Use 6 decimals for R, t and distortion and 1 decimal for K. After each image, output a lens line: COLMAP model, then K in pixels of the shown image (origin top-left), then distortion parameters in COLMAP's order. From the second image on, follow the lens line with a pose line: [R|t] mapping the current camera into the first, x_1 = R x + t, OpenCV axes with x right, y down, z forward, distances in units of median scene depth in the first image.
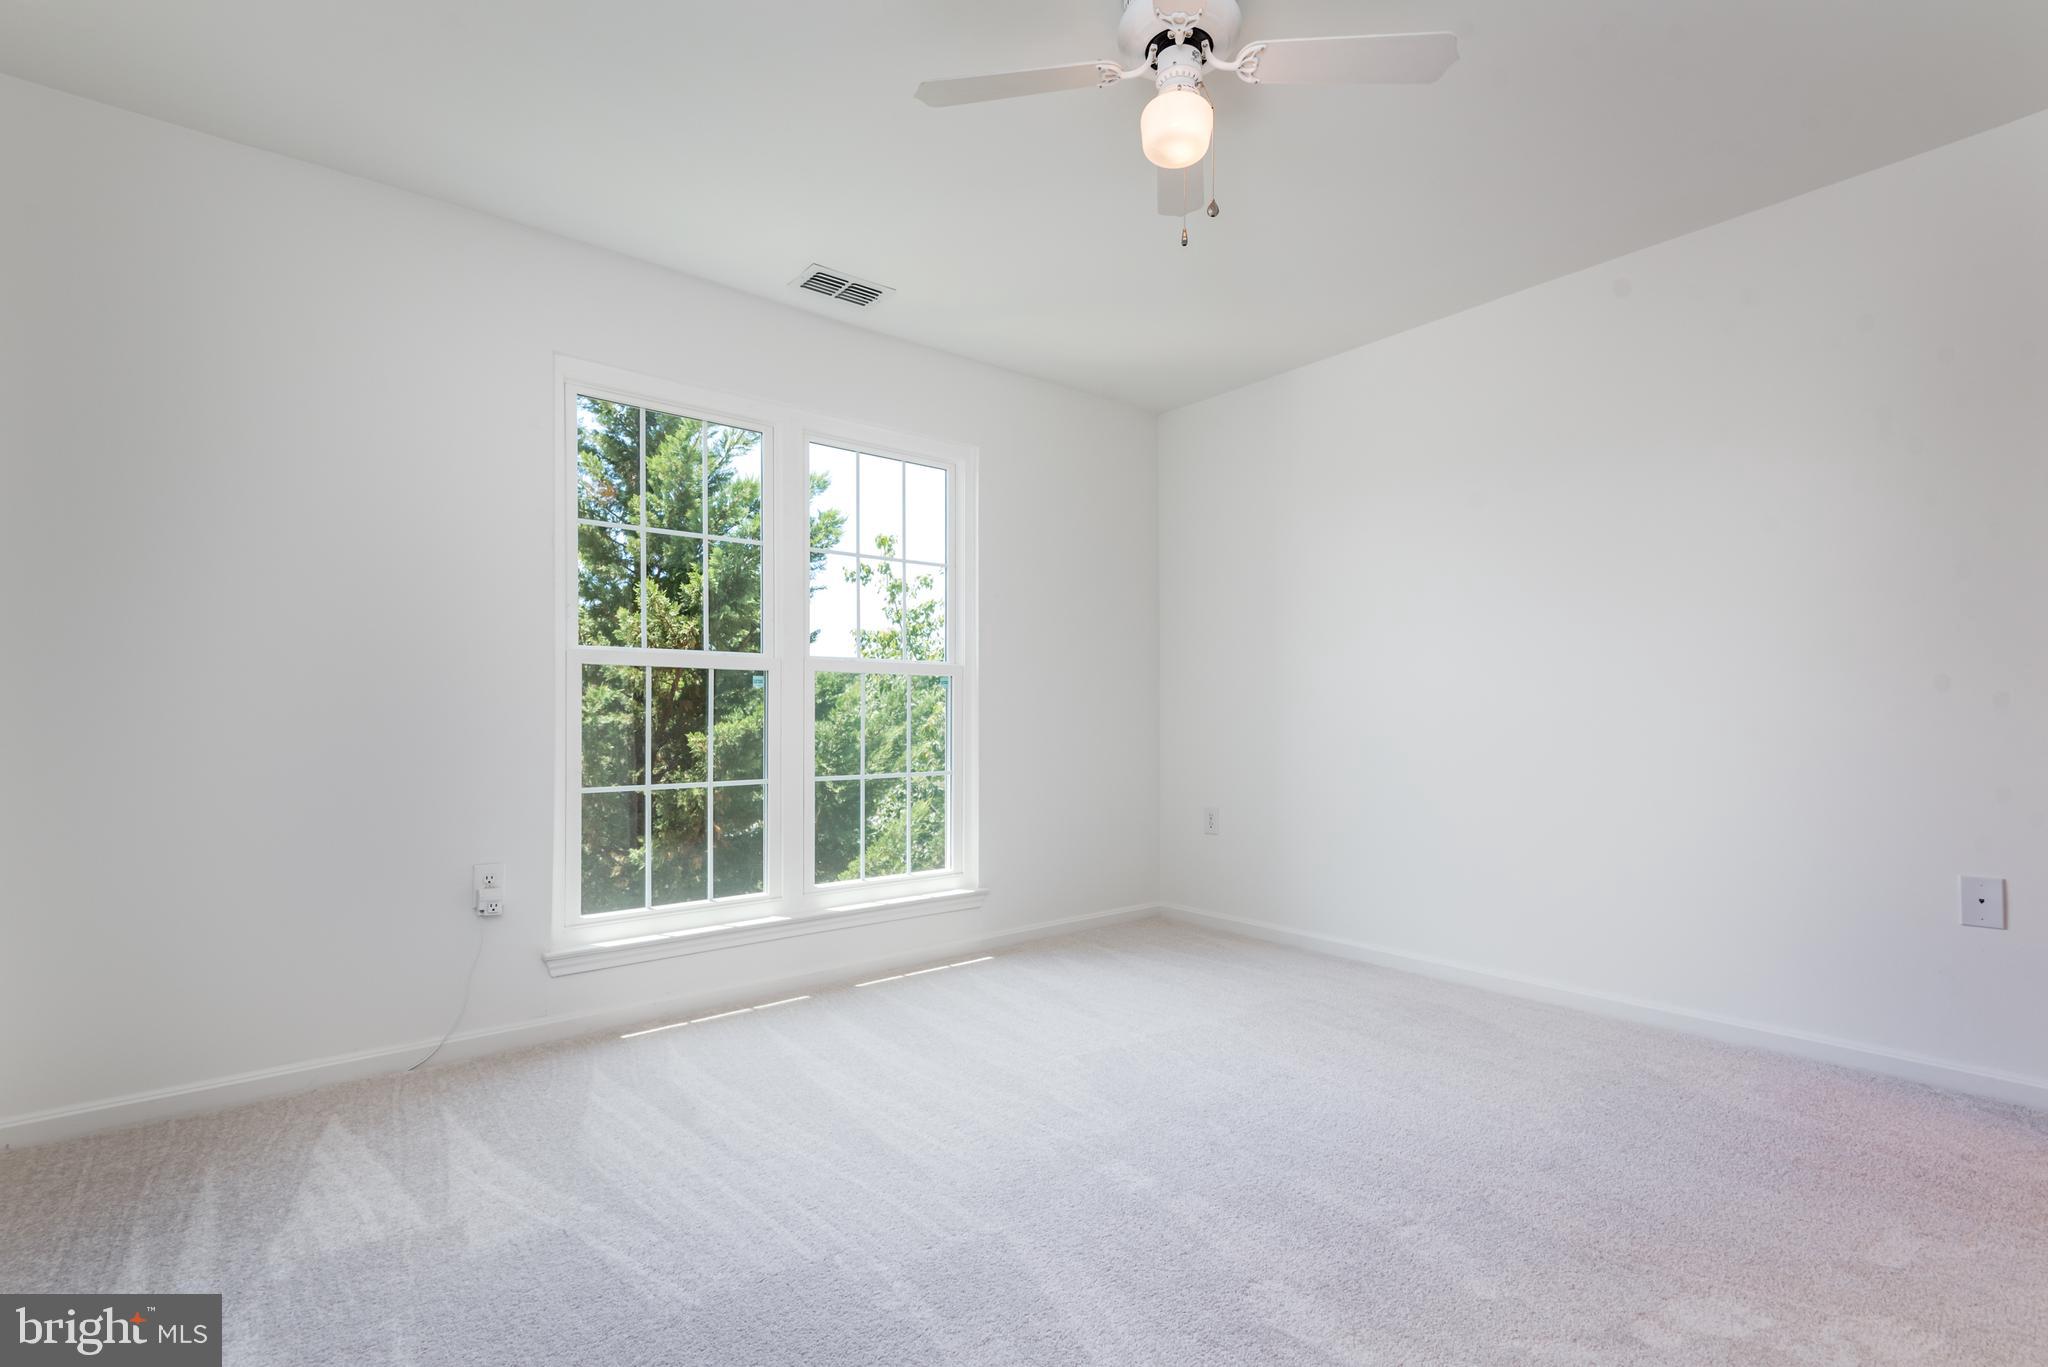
lens RADIAL K [[936.3, 0, 1027.5], [0, 936.3, 708.3], [0, 0, 1]] dist [0.045034, -0.033804]
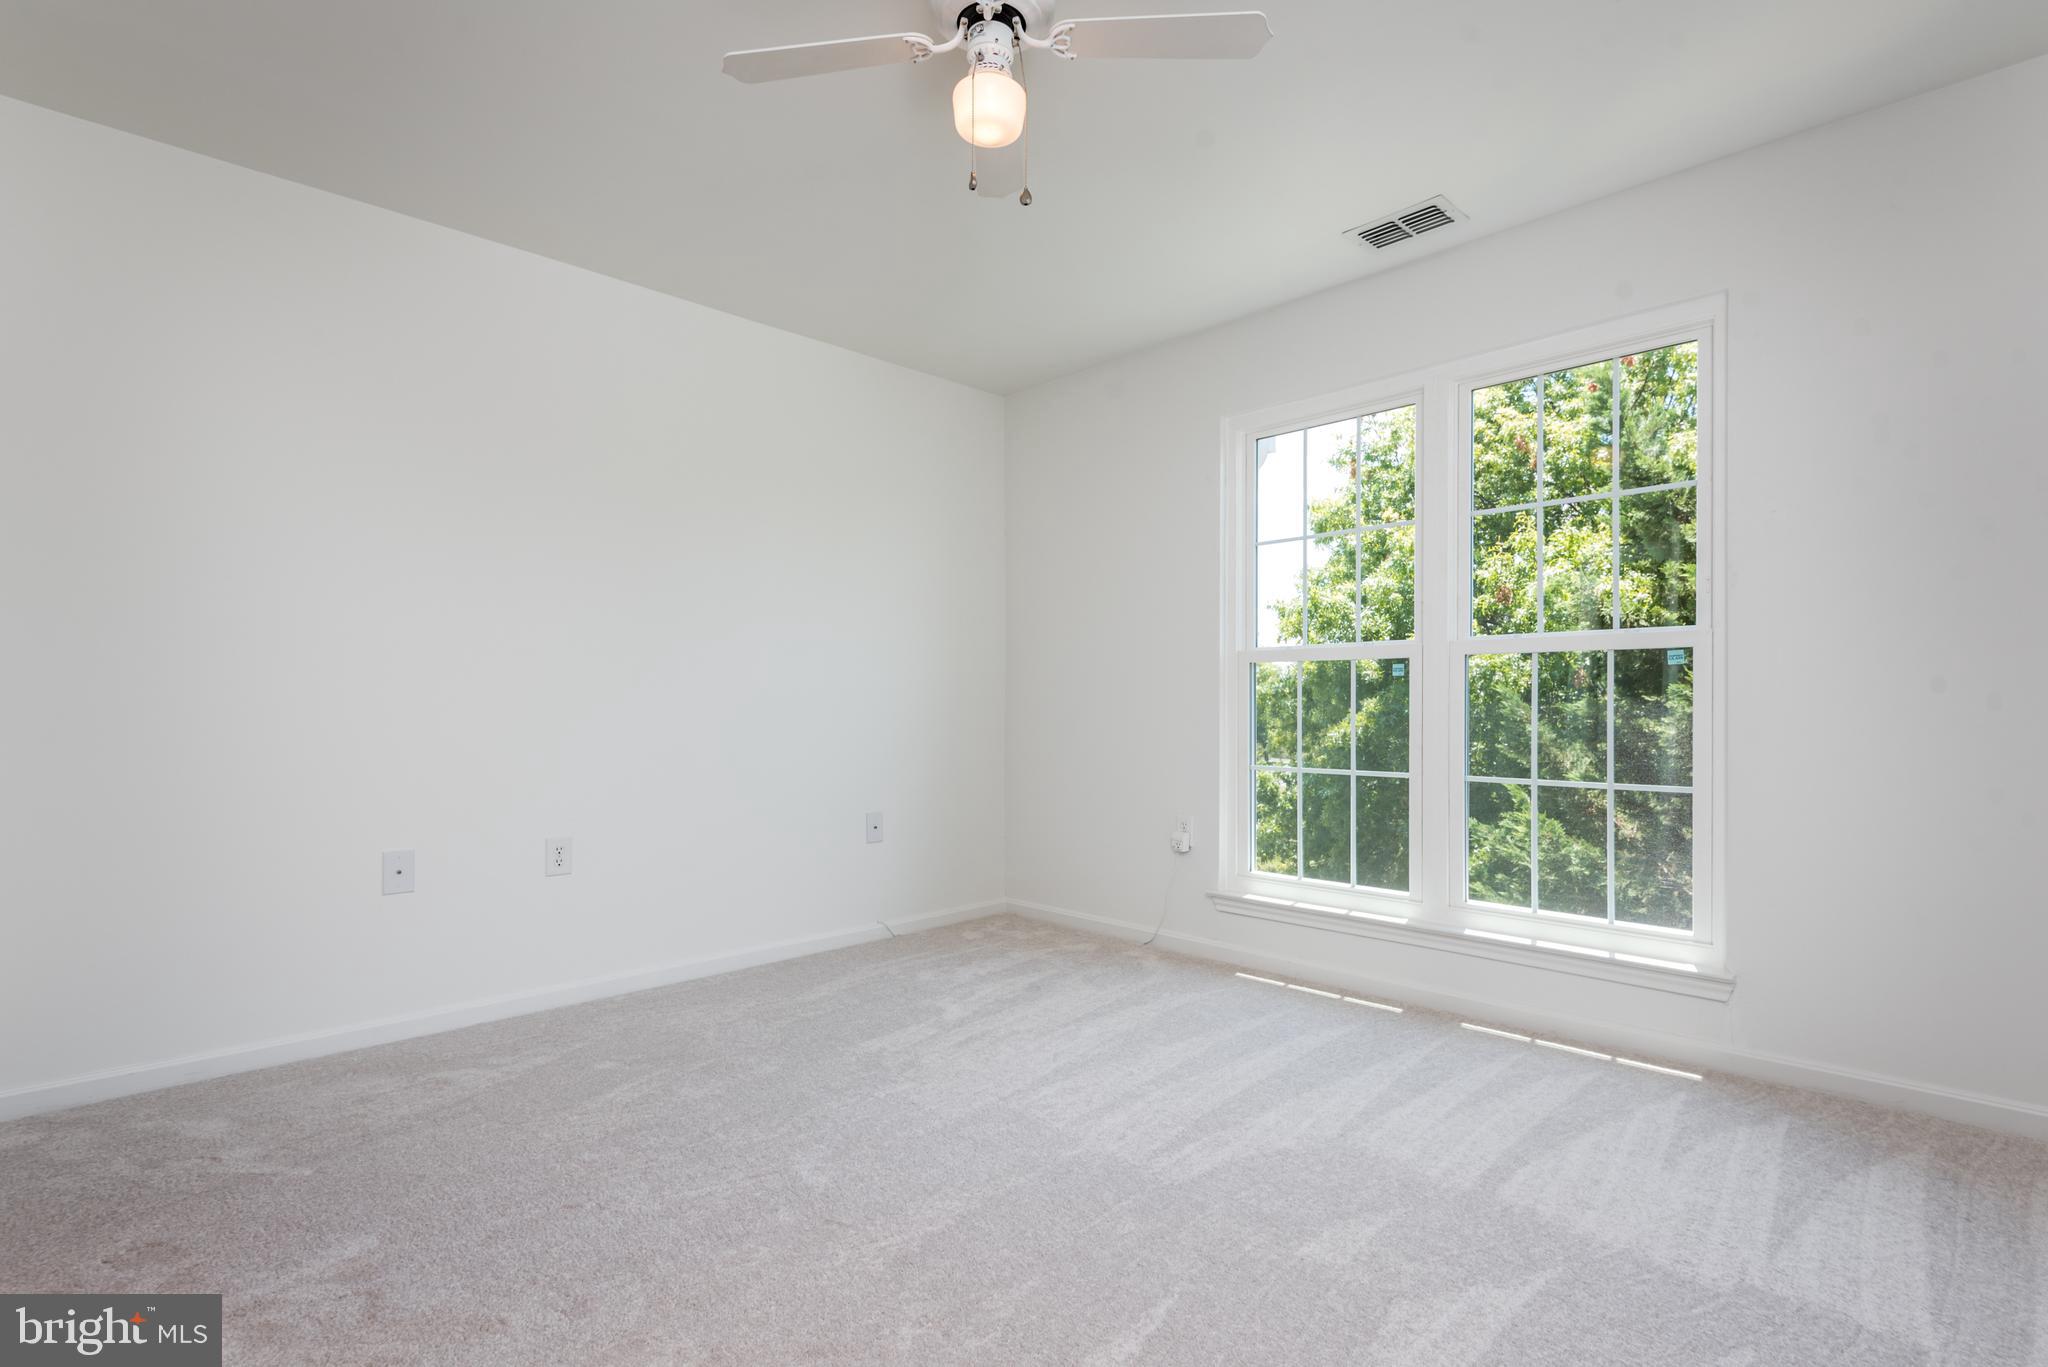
lens RADIAL K [[974.9, 0, 1036.4], [0, 974.9, 697.9], [0, 0, 1]] dist [0.018783, -0.026747]
pose [[0.085322, -0.007578, -0.996325, 0.703130], [0.010900, 0.999918, -0.006672, 0.003491], [0.996294, -0.010291, 0.085397, 0.578769]]
